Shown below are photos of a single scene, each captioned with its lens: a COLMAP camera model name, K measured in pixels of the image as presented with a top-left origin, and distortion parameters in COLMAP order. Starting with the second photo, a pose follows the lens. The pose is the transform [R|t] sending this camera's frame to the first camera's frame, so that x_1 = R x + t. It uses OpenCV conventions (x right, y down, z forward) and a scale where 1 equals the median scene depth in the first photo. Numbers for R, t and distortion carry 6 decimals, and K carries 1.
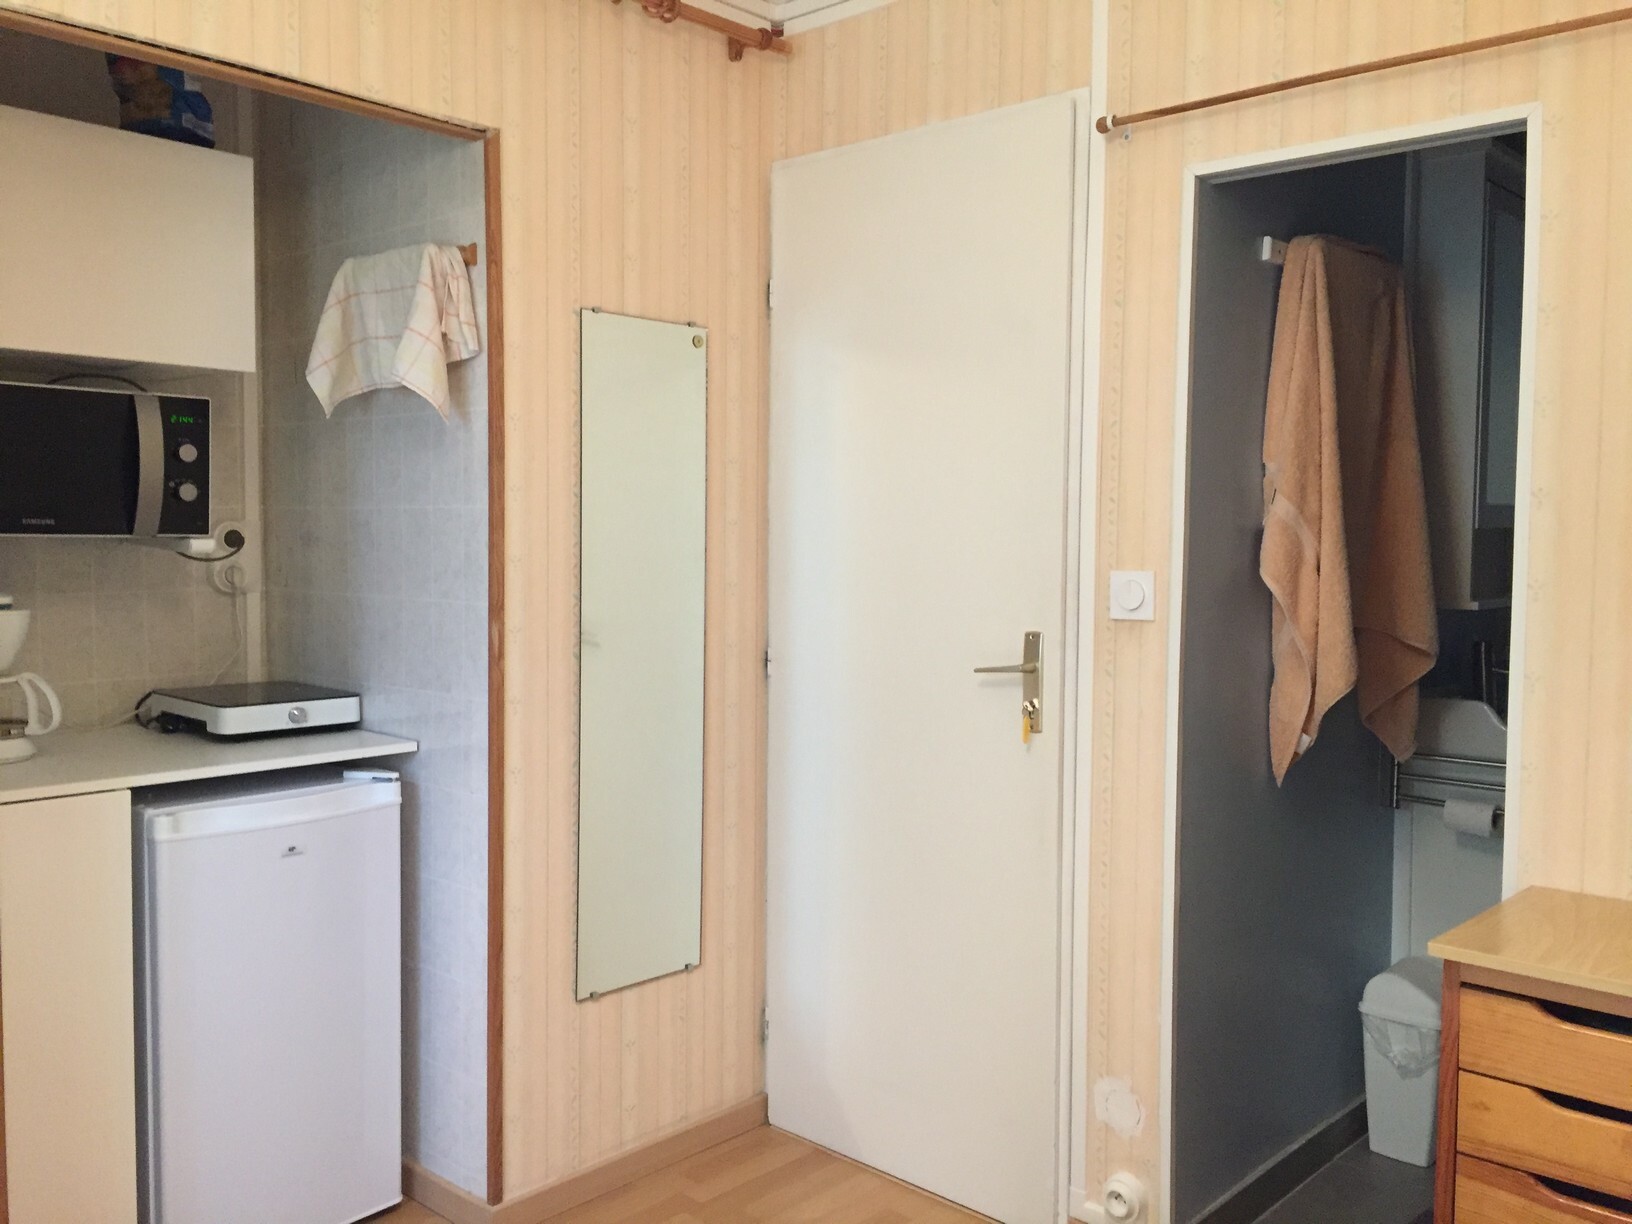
lens RADIAL K [[1397.0, 0, 817.4], [0, 1397.0, 610.5], [0, 0, 1]] dist [0.046122, 0.015830]
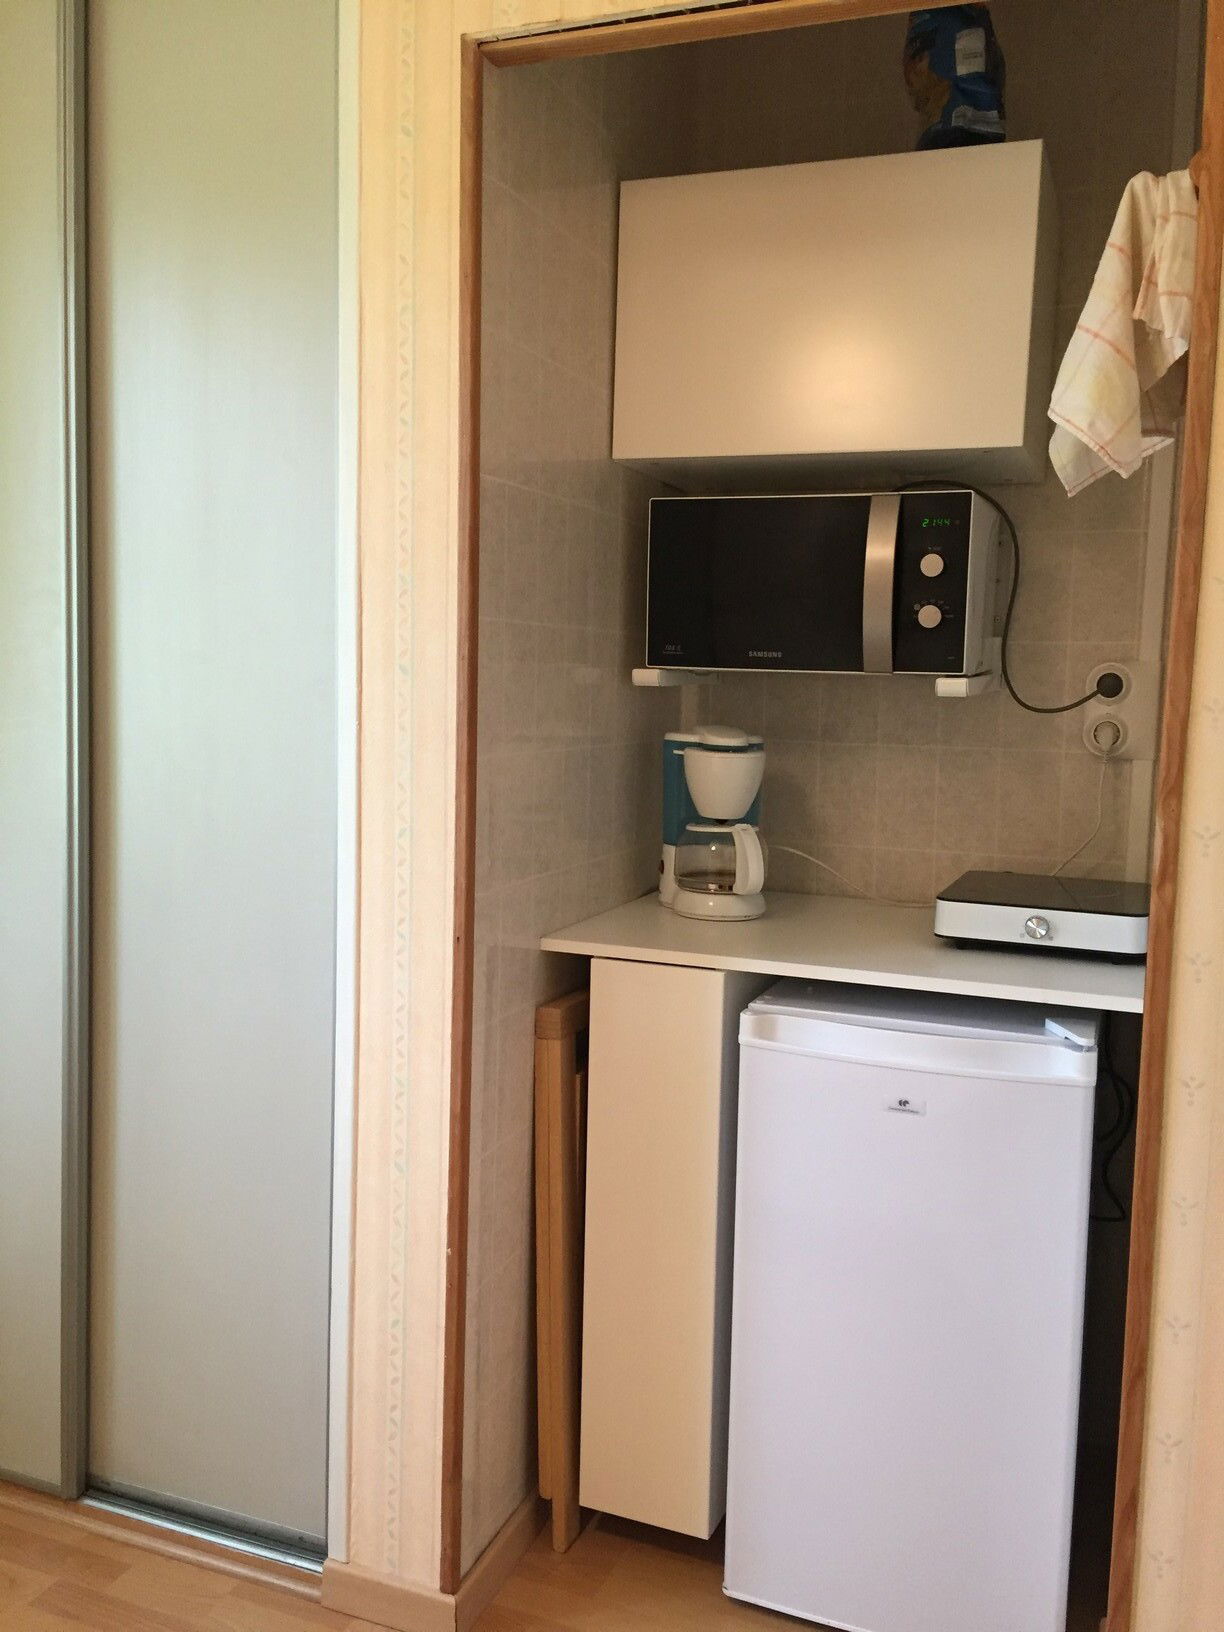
lens RADIAL K [[1397.0, 0, 612.6], [0, 1397.0, 817.5], [0, 0, 1]] dist [0.046122, 0.015830]
pose [[0.378395, 0.091706, -0.921090, 0.207610], [-0.080547, 0.994568, 0.065932, -0.010971], [0.922133, 0.049243, 0.383726, 0.550027]]
